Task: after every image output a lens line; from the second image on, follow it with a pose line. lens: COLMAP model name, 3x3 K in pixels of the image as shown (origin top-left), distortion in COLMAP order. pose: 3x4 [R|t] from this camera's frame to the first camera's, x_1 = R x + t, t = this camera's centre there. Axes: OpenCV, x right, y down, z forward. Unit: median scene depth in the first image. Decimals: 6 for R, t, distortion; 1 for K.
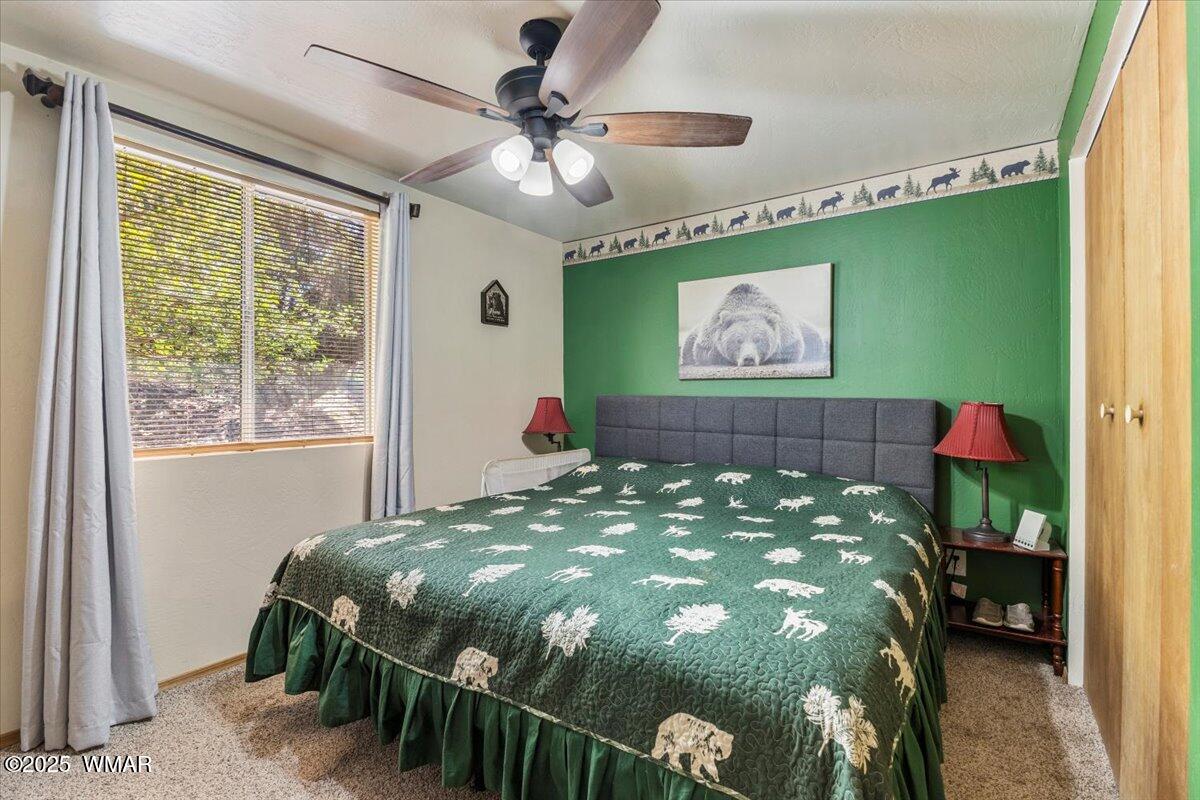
lens RADIAL K [[544.8, 0, 599.7], [0, 544.8, 386.6], [0, 0, 1]] dist [0.001542, -0.000480]
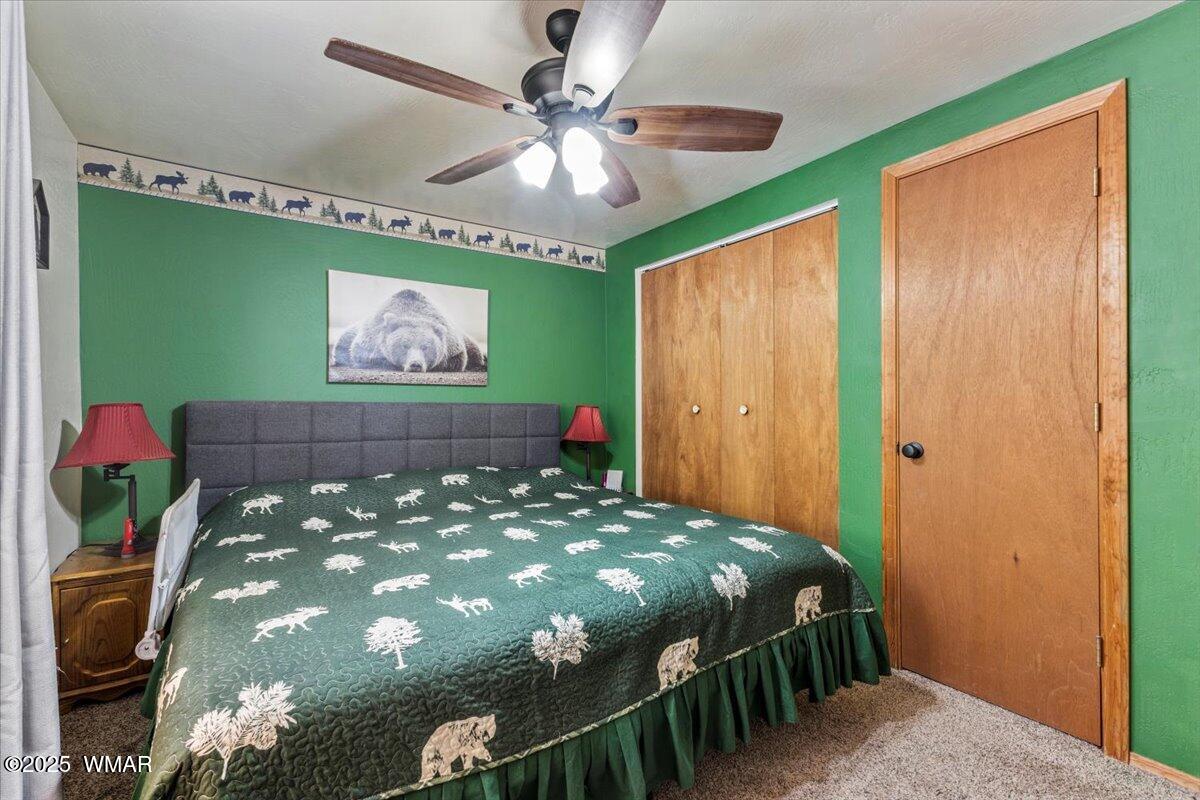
lens RADIAL K [[517.9, 0, 600.0], [0, 517.9, 400.0], [0, 0, 1]] dist [0.002597, 0.000095]
pose [[0.348005, 0.007252, 0.937465, -0.537430], [-0.011948, 0.999923, -0.003299, 0.013742], [-0.937416, -0.010053, 0.348065, 0.362249]]
